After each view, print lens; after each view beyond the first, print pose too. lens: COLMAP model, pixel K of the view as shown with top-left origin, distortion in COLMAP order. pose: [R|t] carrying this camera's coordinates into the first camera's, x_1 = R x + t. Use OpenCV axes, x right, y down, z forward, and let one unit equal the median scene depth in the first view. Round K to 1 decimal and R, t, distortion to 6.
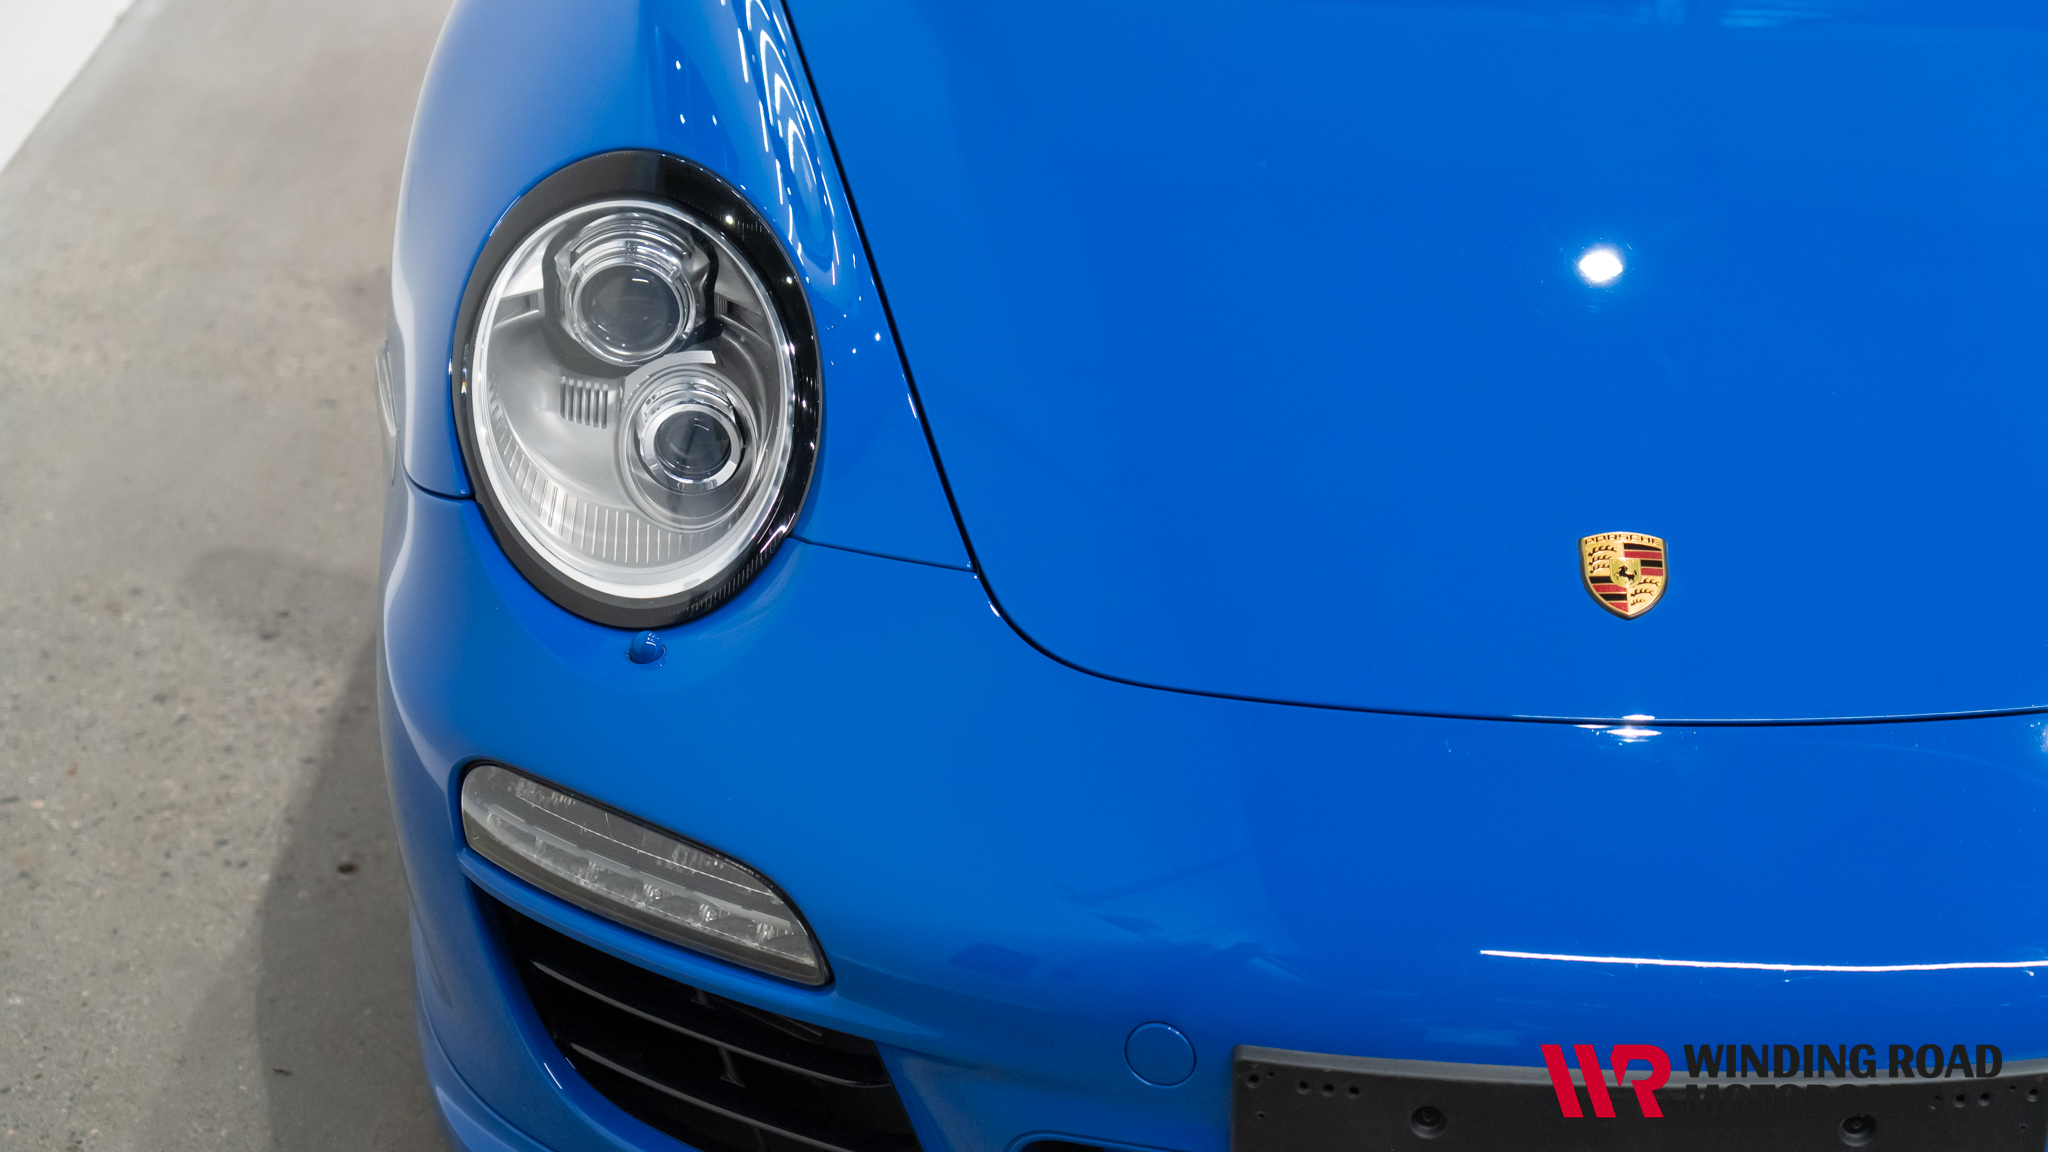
lens RADIAL K [[4219.9, 0, 1138.6], [0, 4219.9, 576.9], [0, 0, 1]] dist [0.013151, 0.399721]
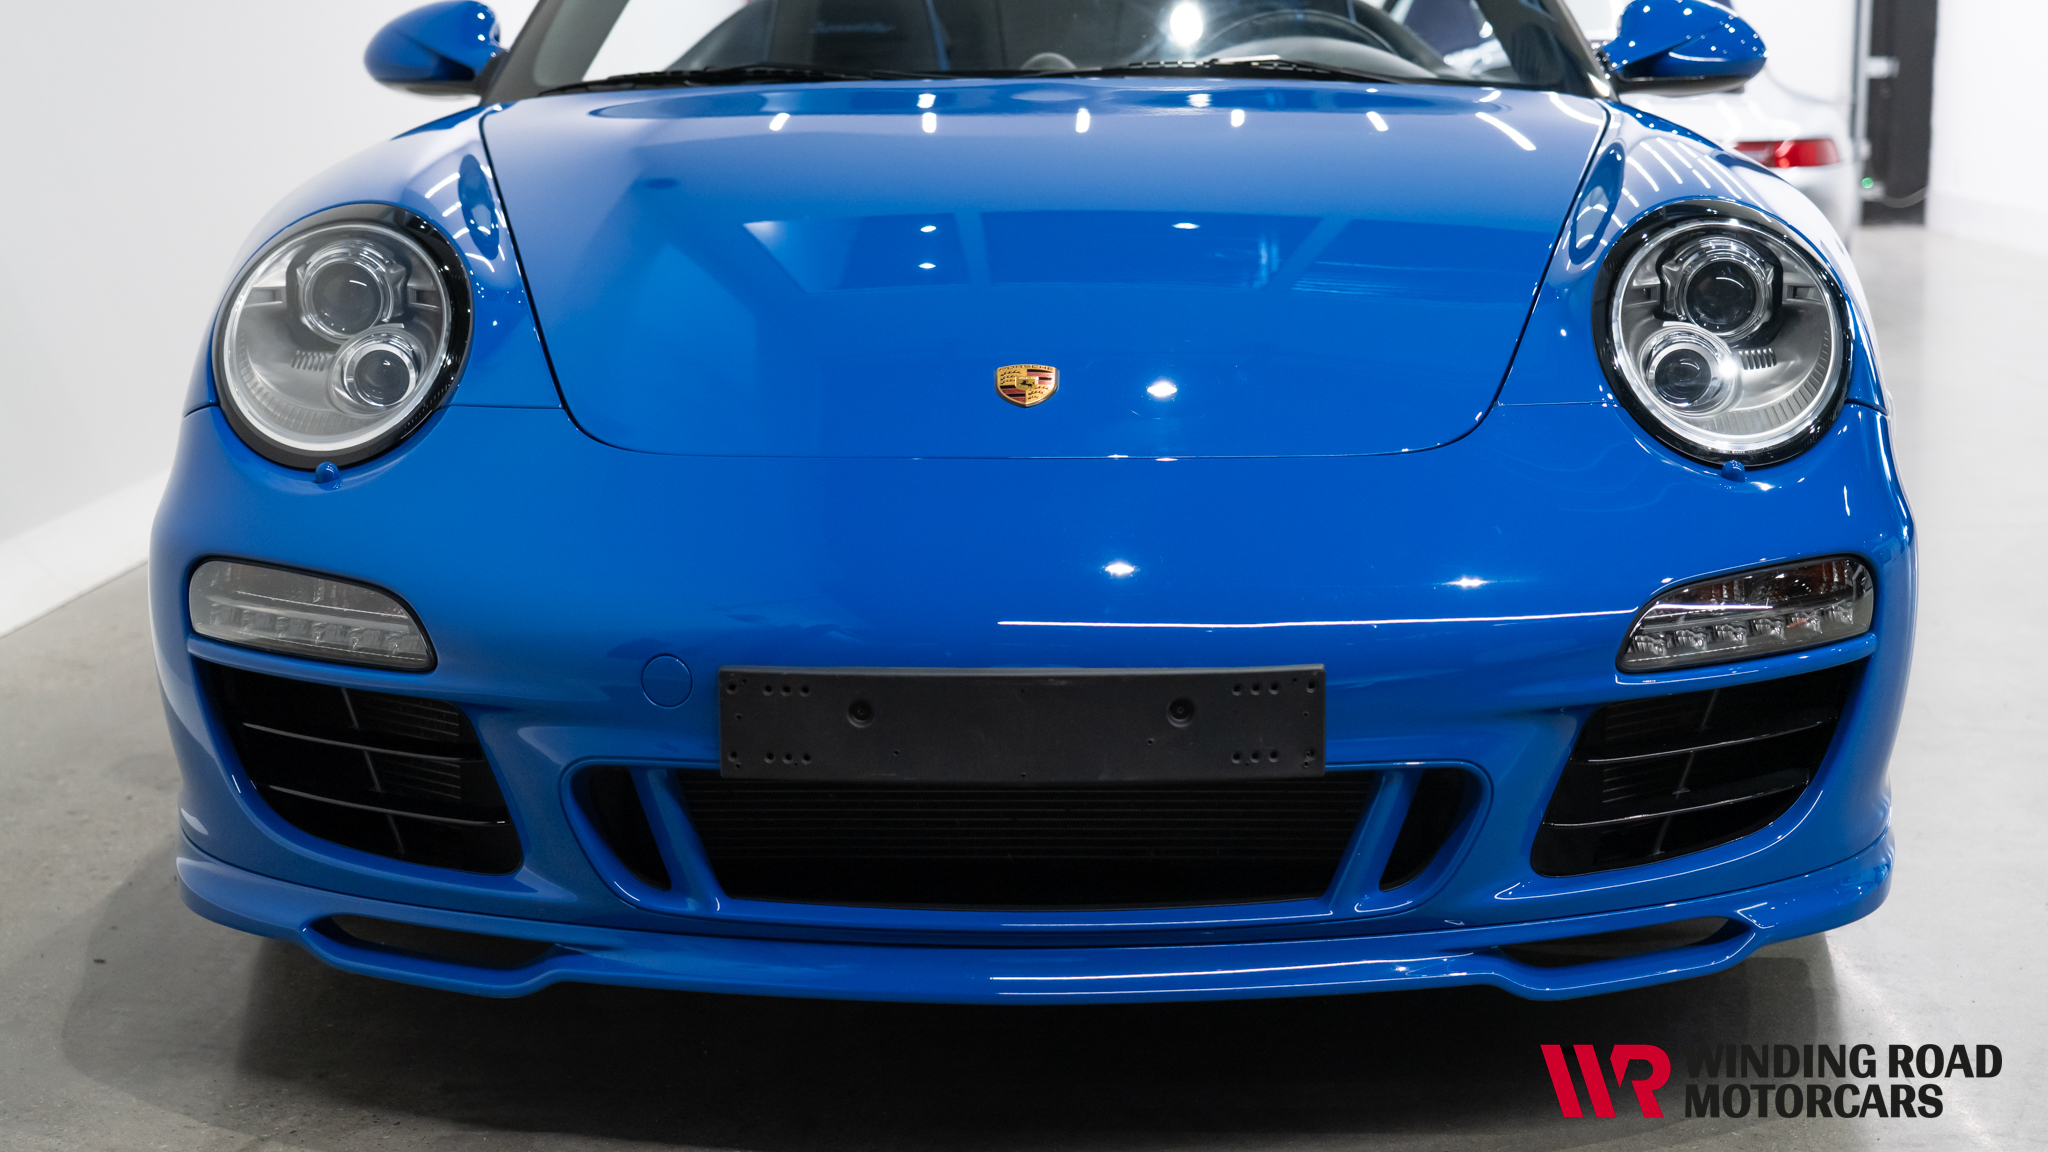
lens RADIAL K [[3044.2, 0, 1024.0], [0, 3044.2, 576.0], [0, 0, 1]] dist [0.026304, 0.111238]
pose [[0.999901, -0.013115, -0.005146, 0.108592], [0.011277, 0.964021, -0.265587, 0.296890], [0.008444, 0.265503, 0.964073, 0.049629]]
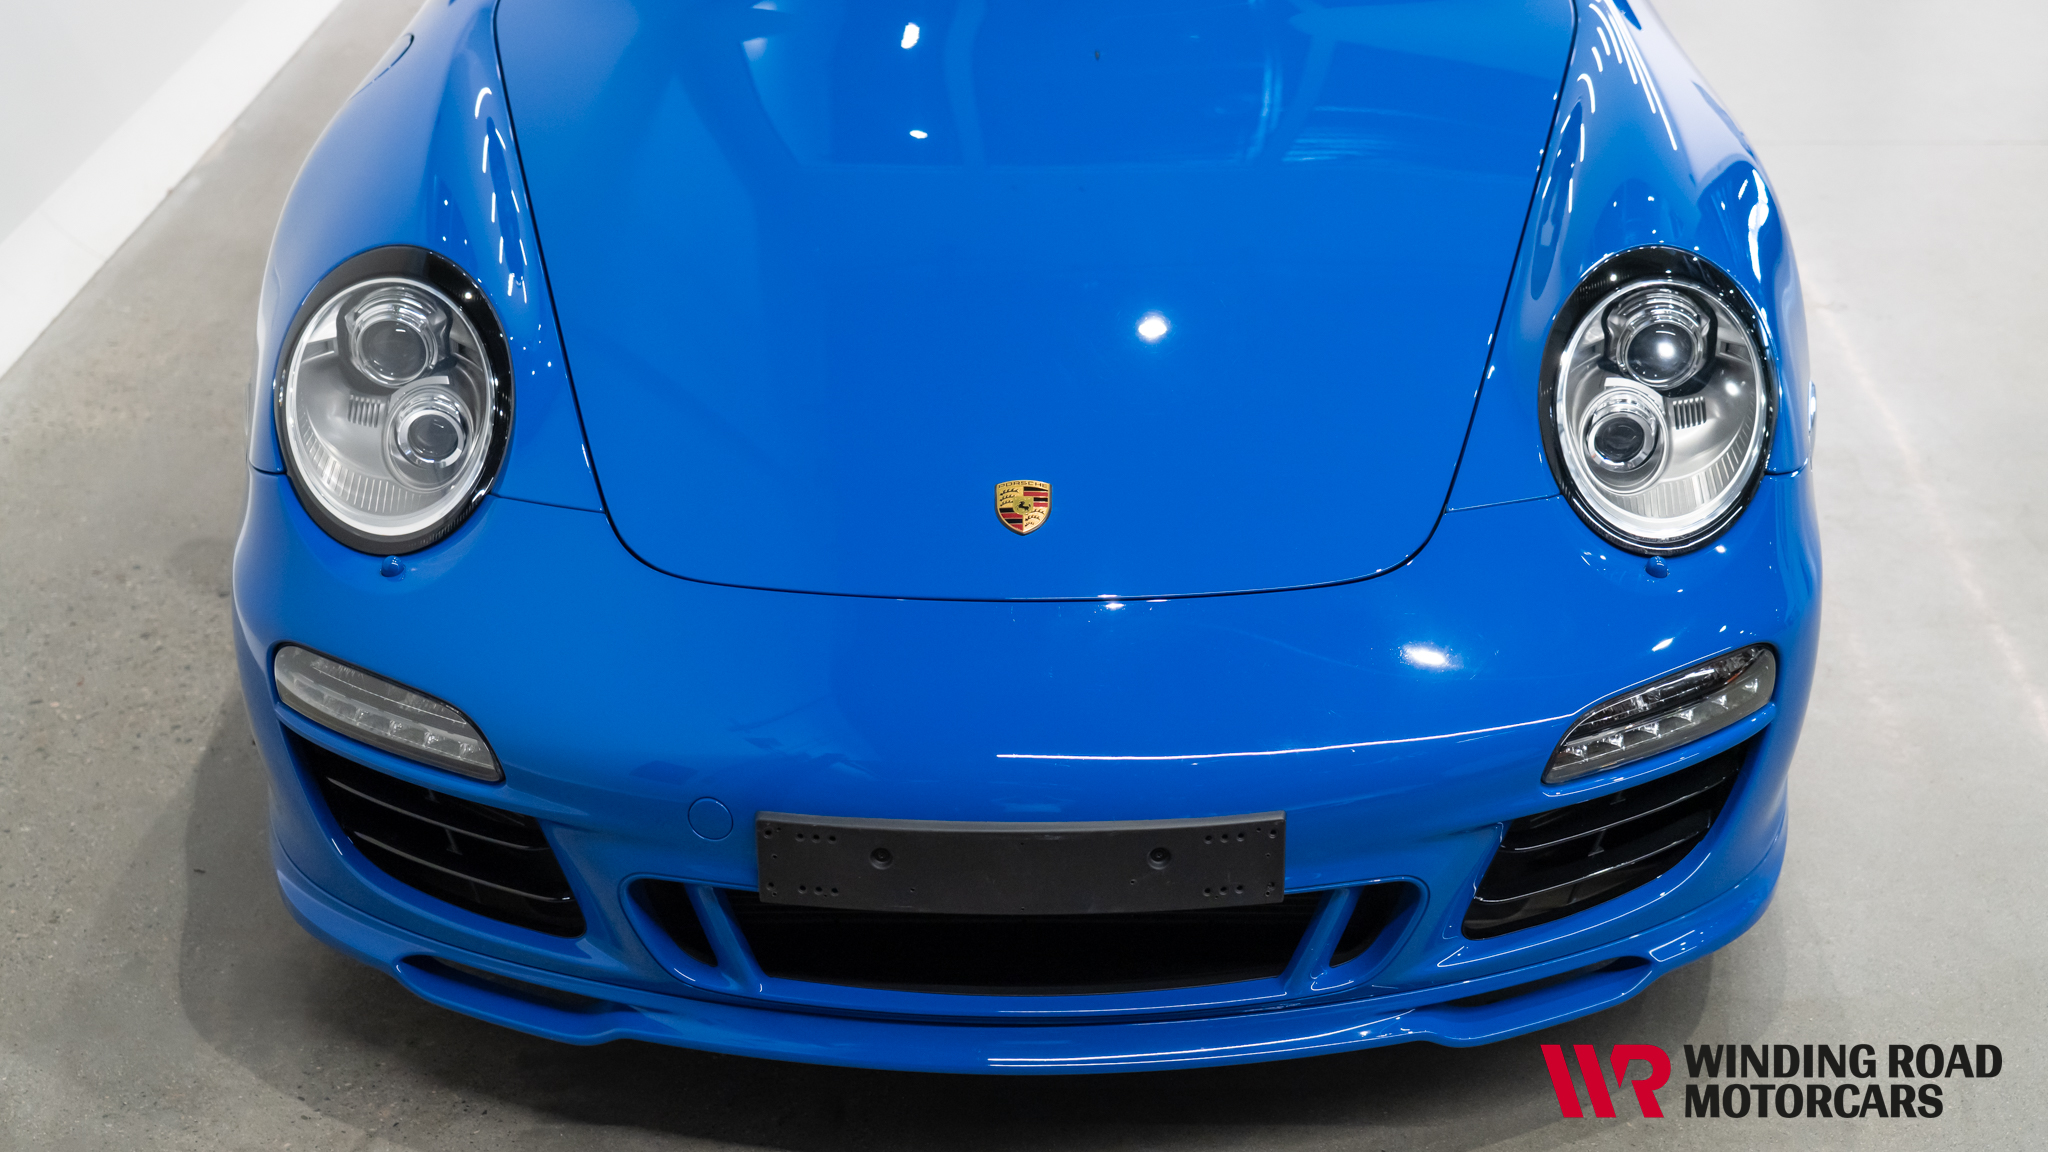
lens RADIAL K [[3052.1, 0, 1047.3], [0, 3052.1, 574.5], [0, 0, 1]] dist [0.048033, 0.039166]
pose [[0.999879, -0.015231, 0.003256, 0.109625], [0.015272, 0.999799, -0.012974, 0.035293], [-0.003057, 0.013023, 0.999911, -0.100086]]
